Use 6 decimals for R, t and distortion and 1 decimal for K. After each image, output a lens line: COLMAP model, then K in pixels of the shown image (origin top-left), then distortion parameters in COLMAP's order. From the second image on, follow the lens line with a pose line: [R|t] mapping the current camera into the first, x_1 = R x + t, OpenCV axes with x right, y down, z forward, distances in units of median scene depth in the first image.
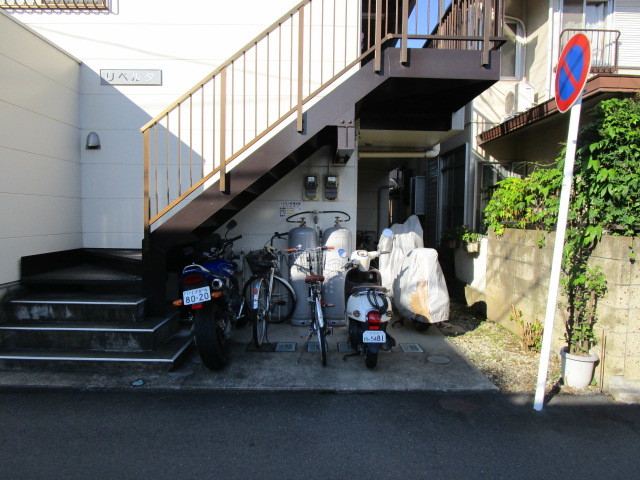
lens RADIAL K [[456.6, 0, 317.0], [0, 456.6, 240.4], [0, 0, 1]] dist [-0.038649, 0.023438]
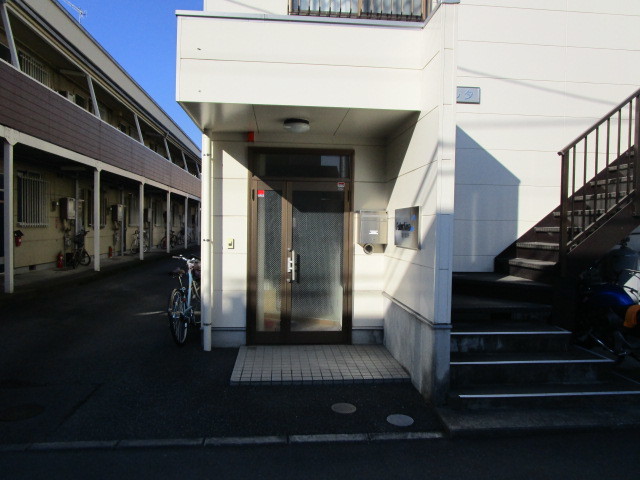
lens RADIAL K [[456.6, 0, 317.0], [0, 456.6, 240.4], [0, 0, 1]] dist [-0.038649, 0.023438]
pose [[0.996522, 0.000129, 0.083335, -1.008175], [0.001788, 0.999736, -0.022928, -0.034567], [-0.083316, 0.022997, 0.996258, 0.086720]]
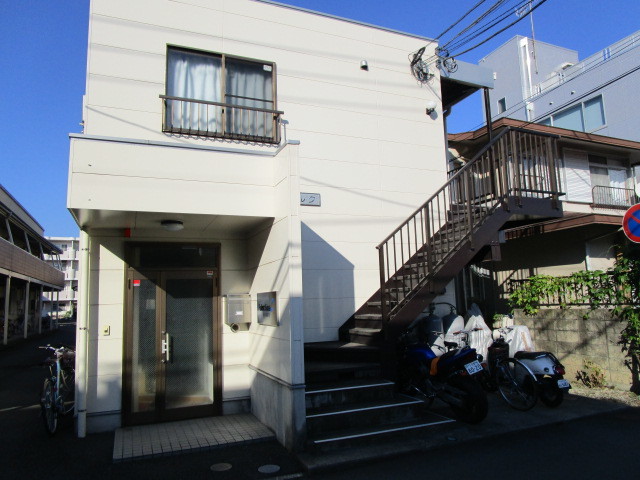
lens RADIAL K [[456.6, 0, 317.0], [0, 456.6, 240.4], [0, 0, 1]] dist [-0.038649, 0.023438]
pose [[0.924331, 0.009305, 0.381478, -1.077030], [0.063321, 0.982103, -0.177384, -0.039269], [-0.376301, 0.188117, 0.907199, -0.139900]]
